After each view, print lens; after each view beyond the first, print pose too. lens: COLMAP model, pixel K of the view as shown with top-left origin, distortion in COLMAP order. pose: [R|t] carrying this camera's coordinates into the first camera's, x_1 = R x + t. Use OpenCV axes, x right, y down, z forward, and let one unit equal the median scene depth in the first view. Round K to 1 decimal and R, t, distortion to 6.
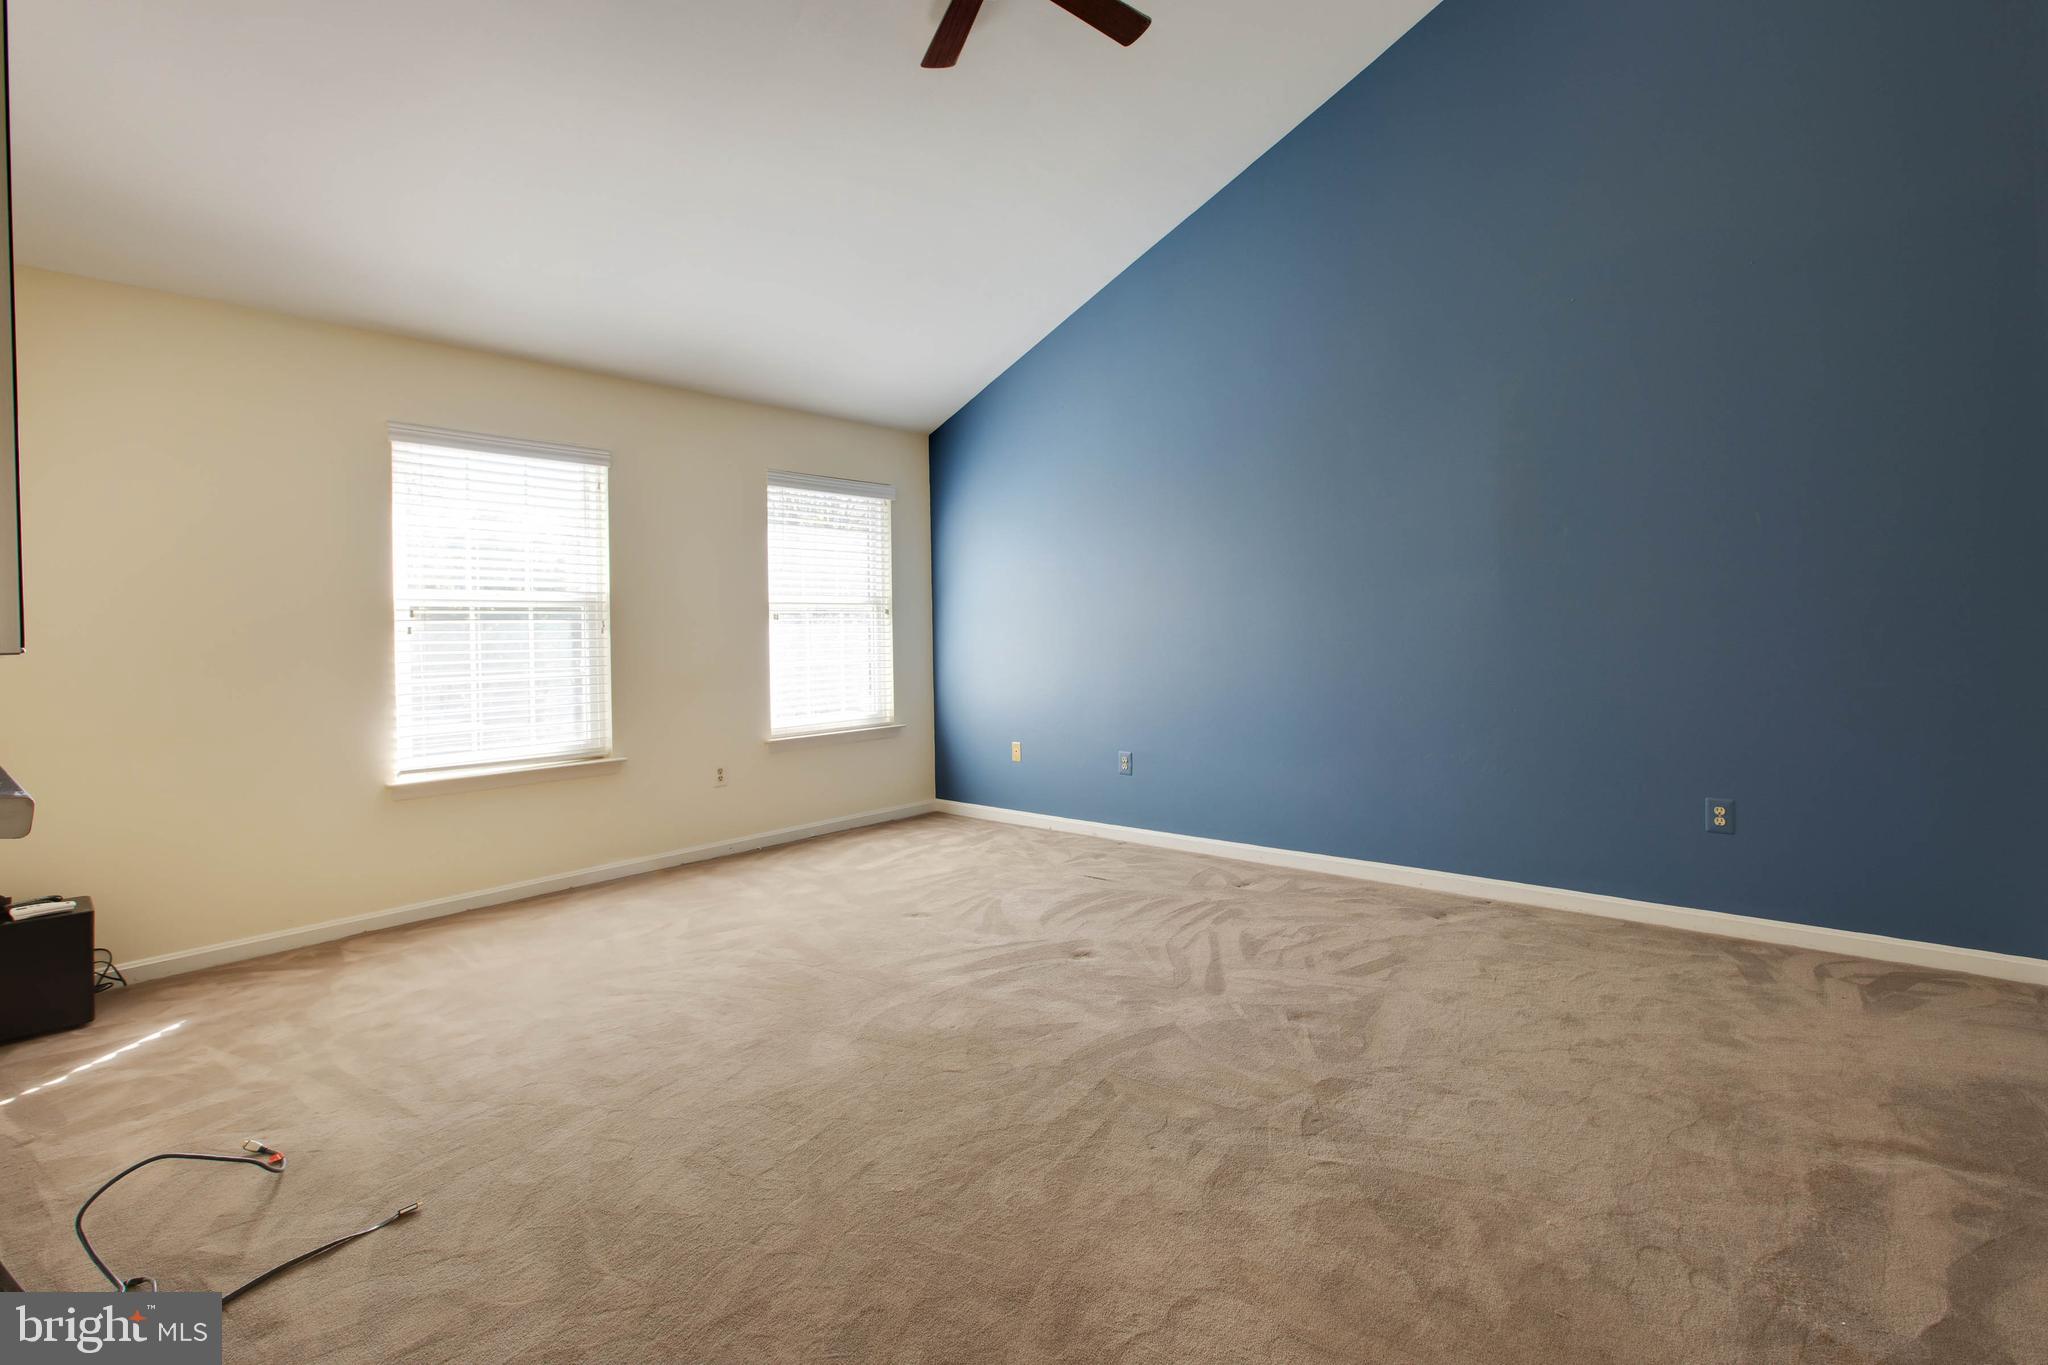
lens RADIAL K [[979.1, 0, 1026.5], [0, 979.1, 671.8], [0, 0, 1]] dist [-0.001423, 0.010395]
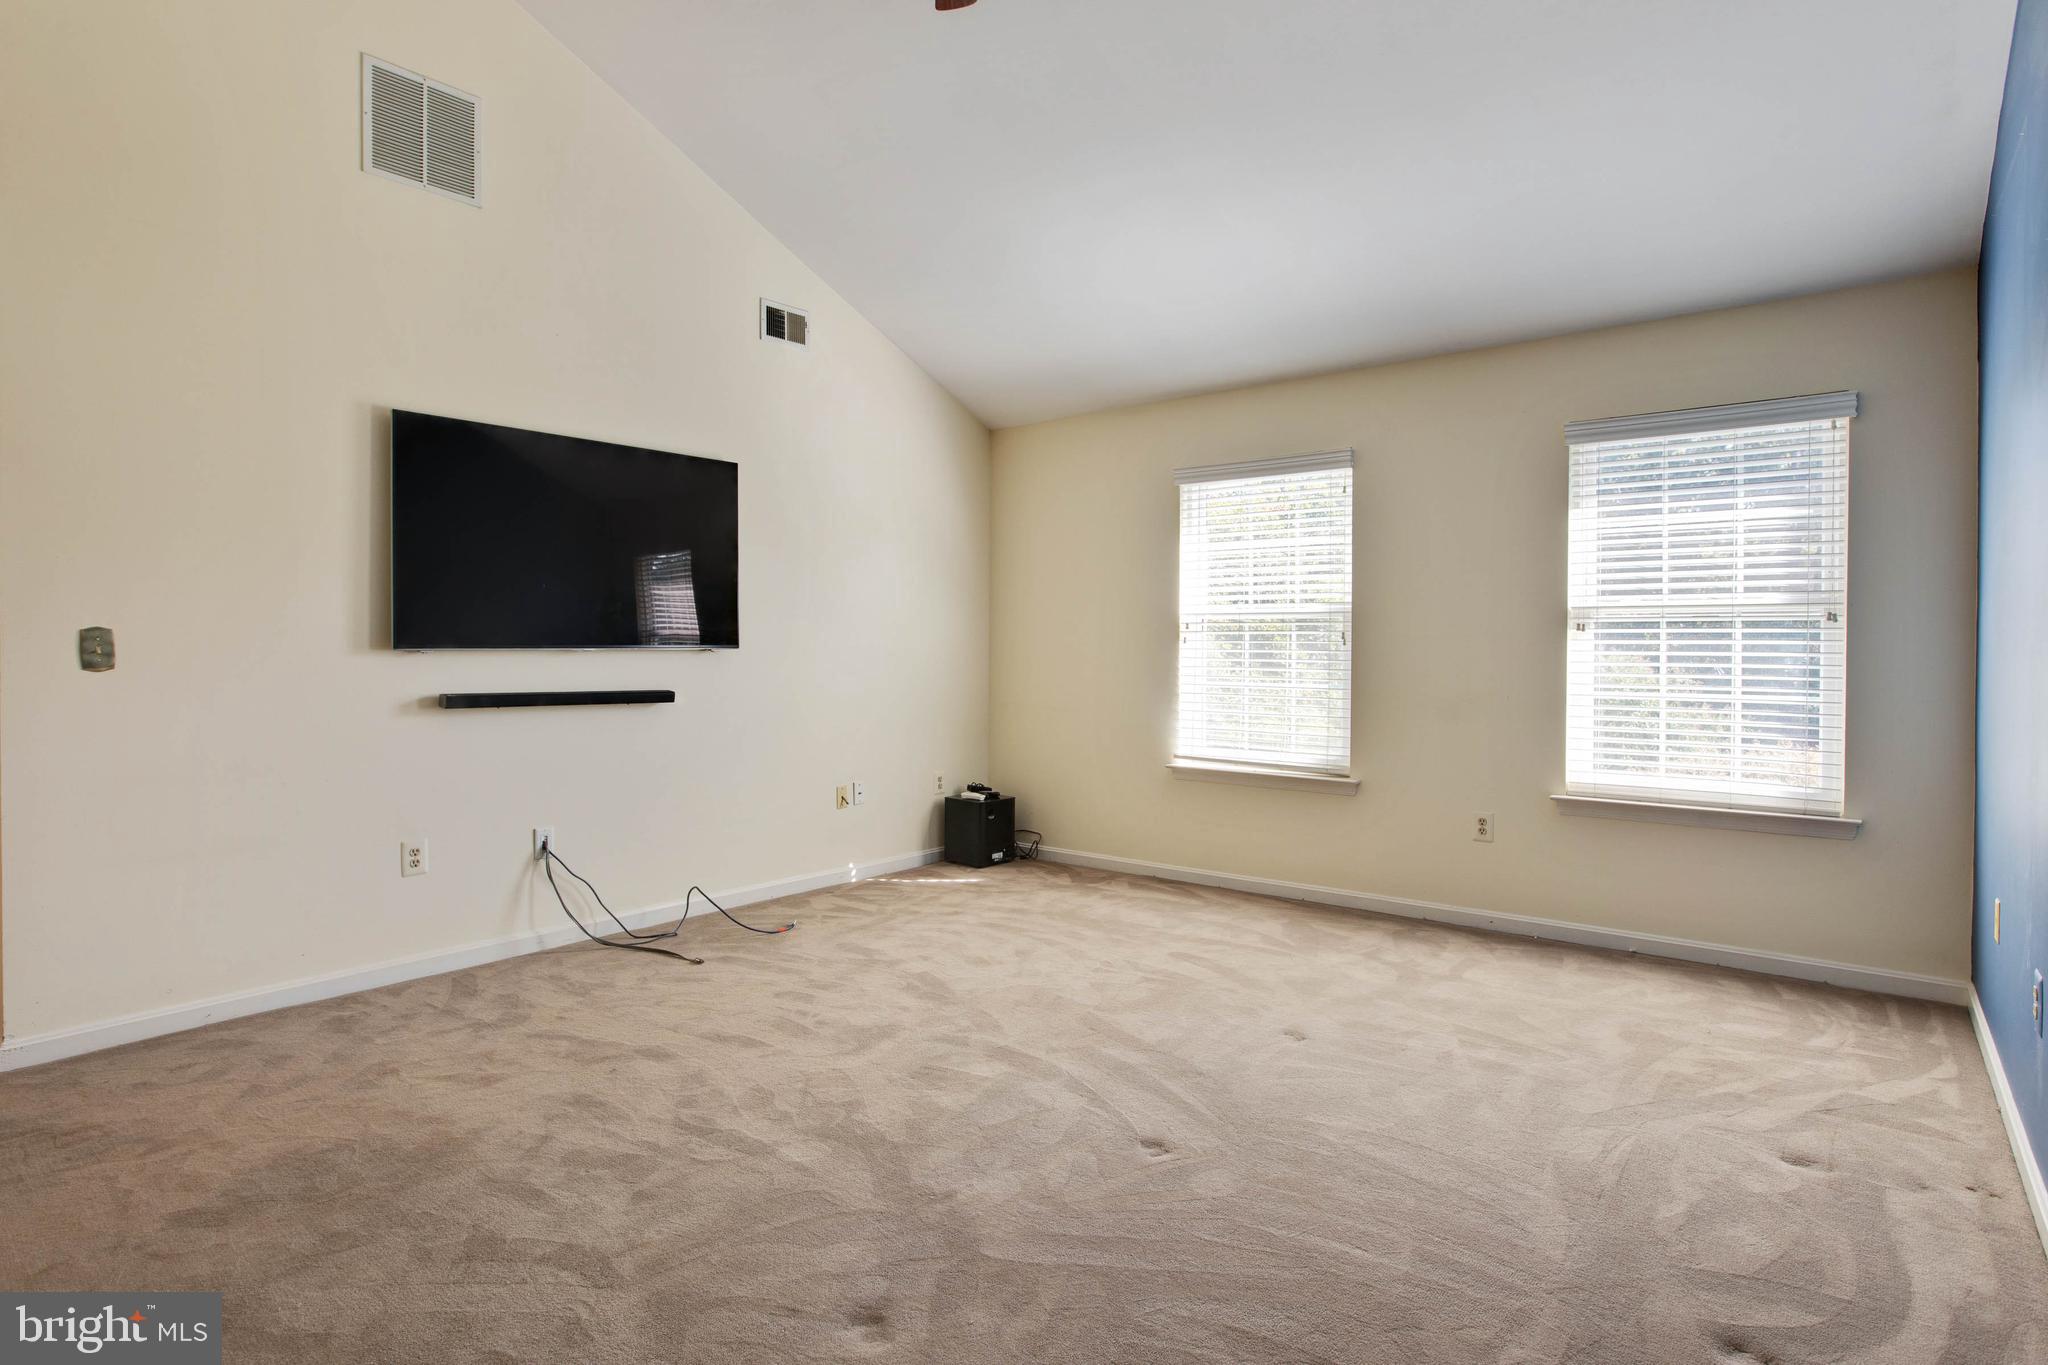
lens RADIAL K [[1044.4, 0, 1024.0], [0, 1044.4, 652.3], [0, 0, 1]] dist [-0.035852, 0.000210]
pose [[0.027139, 0.021773, -0.999395, 0.561067], [-0.047734, 0.998650, 0.020461, -0.037859], [0.998491, 0.047150, 0.028142, 0.661370]]
